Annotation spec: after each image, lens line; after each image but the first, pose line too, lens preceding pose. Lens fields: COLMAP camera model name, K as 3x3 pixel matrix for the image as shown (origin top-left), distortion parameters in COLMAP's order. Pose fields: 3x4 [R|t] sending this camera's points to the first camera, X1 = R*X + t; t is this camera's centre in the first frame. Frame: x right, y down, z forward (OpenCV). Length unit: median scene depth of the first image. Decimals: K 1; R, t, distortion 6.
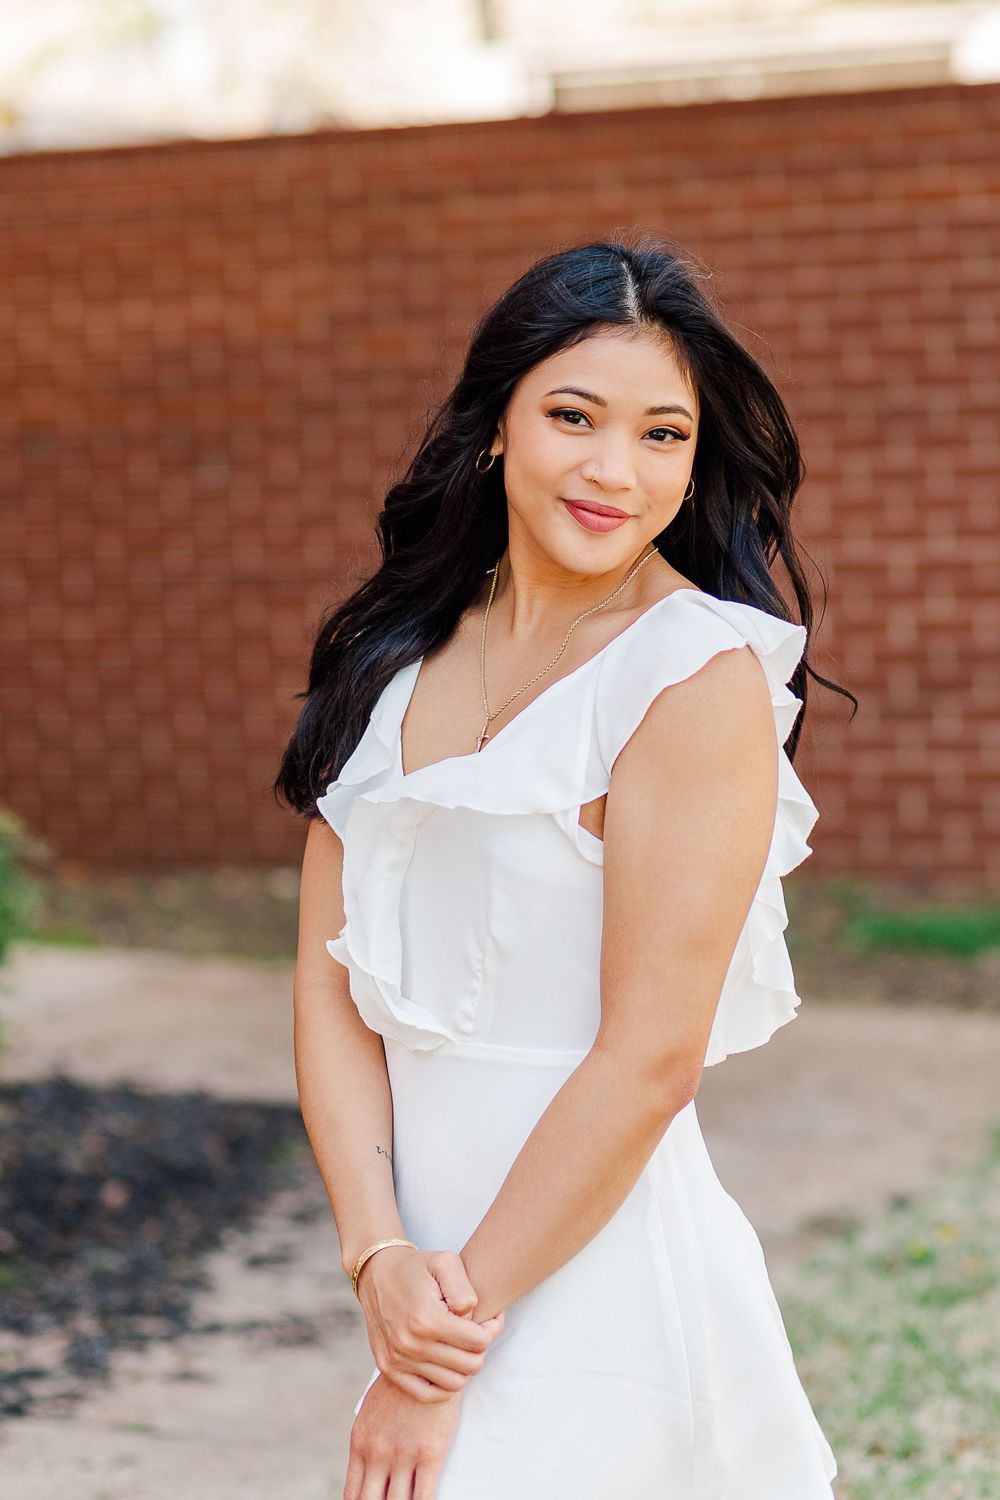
lens RADIAL K [[4573.5, 0, 500.0], [0, 4573.5, 750.0], [0, 0, 1]] dist [-0.188644, -1.238033]
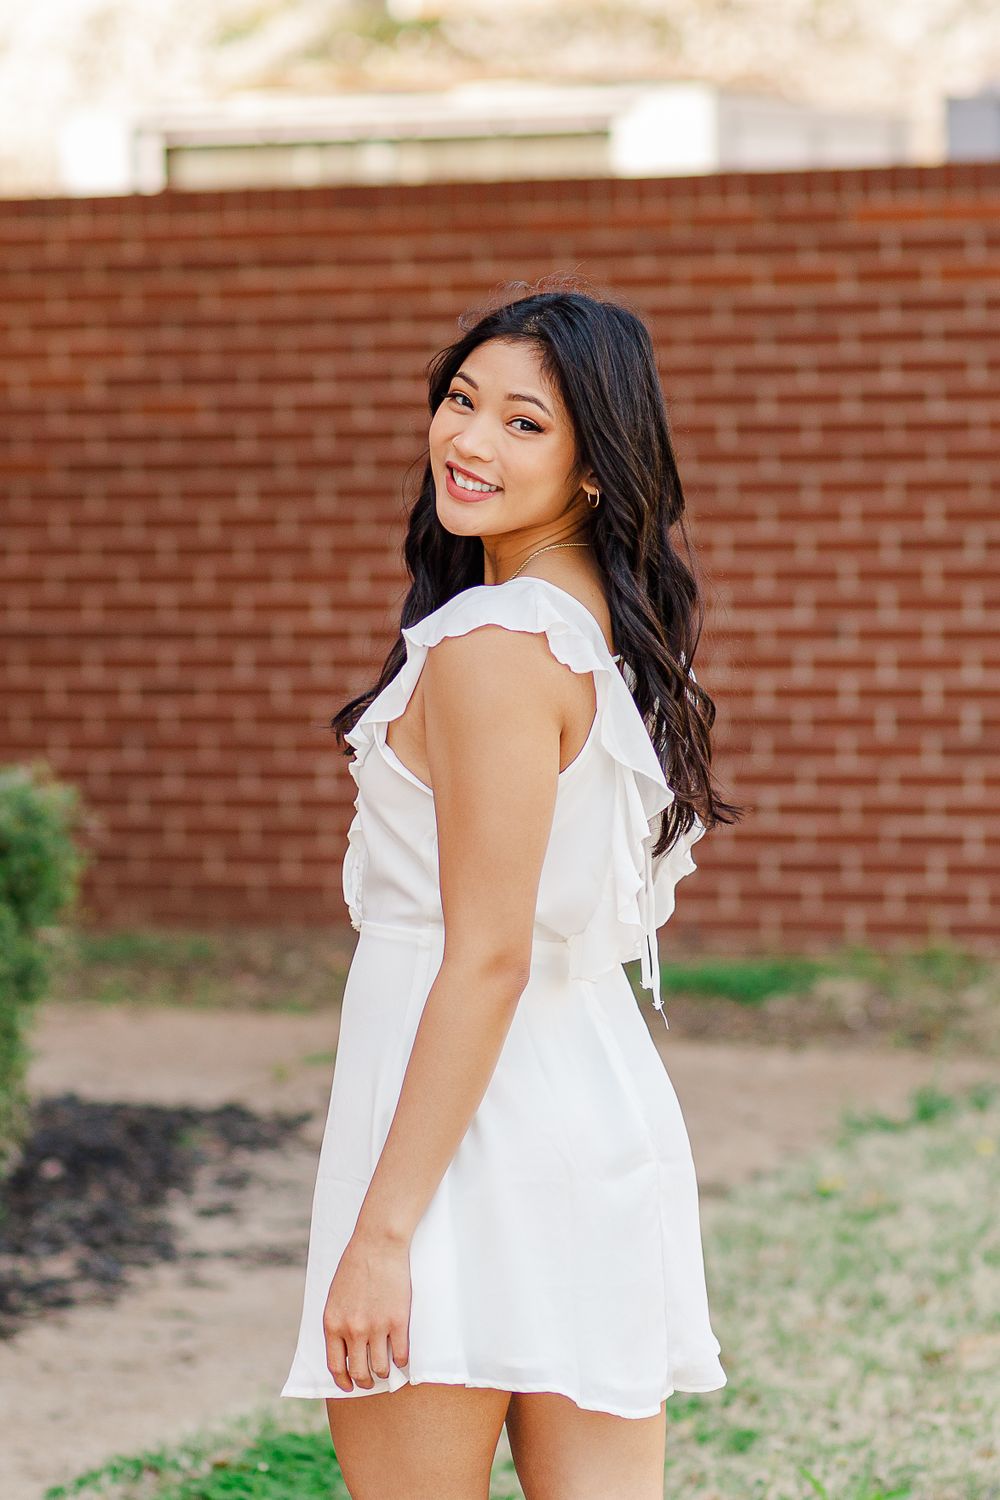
lens RADIAL K [[5855.8, 0, 499.3], [0, 5855.8, 624.1], [0, 0, 1]] dist [0.065050, -1.610507]
pose [[0.991771, 0.026881, 0.125173, -0.121928], [-0.019437, 0.997990, -0.060315, 0.039243], [-0.126543, 0.057385, 0.990300, -0.324043]]
